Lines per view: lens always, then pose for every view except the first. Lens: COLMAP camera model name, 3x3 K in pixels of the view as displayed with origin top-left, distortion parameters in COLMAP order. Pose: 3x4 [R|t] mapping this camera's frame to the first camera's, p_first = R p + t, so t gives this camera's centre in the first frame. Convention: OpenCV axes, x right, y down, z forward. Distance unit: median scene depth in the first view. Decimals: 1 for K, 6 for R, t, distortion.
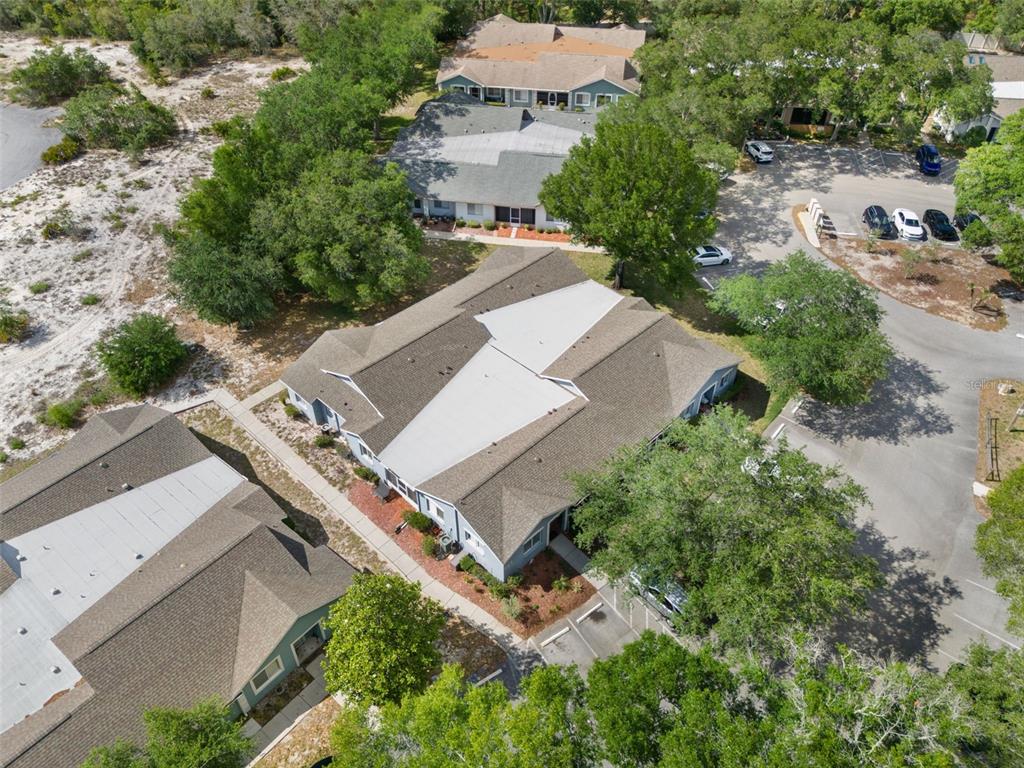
lens RADIAL K [[769.9, 0, 512.0], [0, 769.9, 384.0], [0, 0, 1]] dist [0.026171, -0.006896]
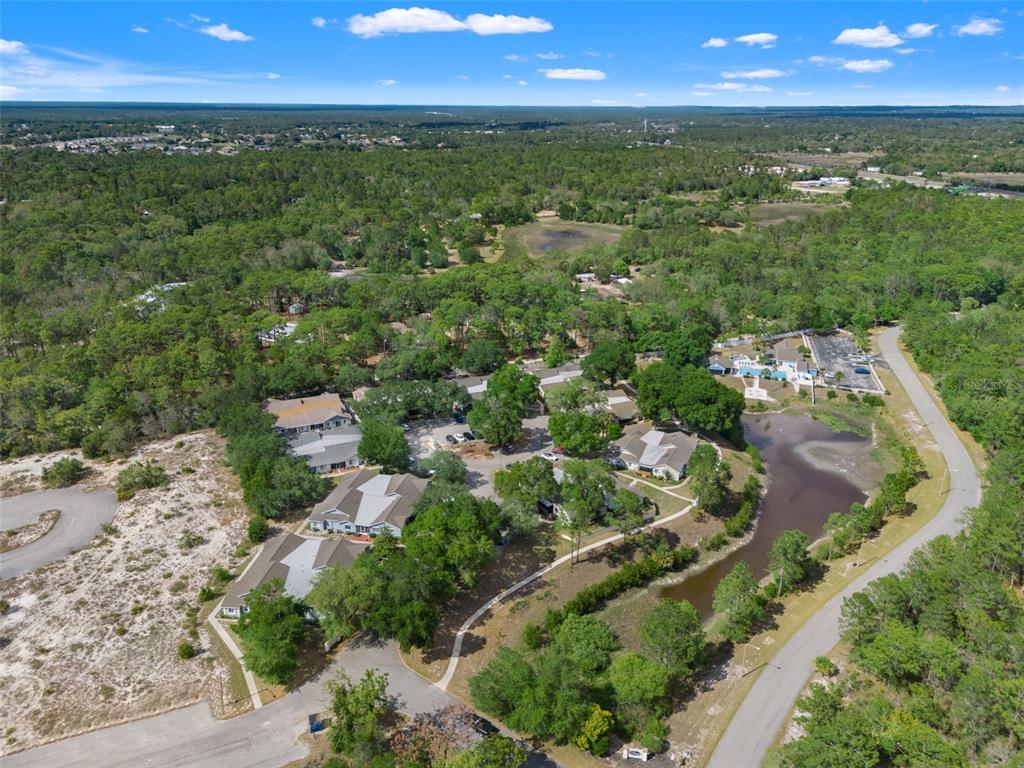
lens RADIAL K [[769.9, 0, 512.0], [0, 769.9, 384.0], [0, 0, 1]] dist [0.026171, -0.006896]
pose [[0.831198, -0.186114, 0.523901, -0.888512], [0.364593, 0.893869, -0.260903, 0.480939], [-0.419741, 0.407873, 0.810837, -1.672219]]
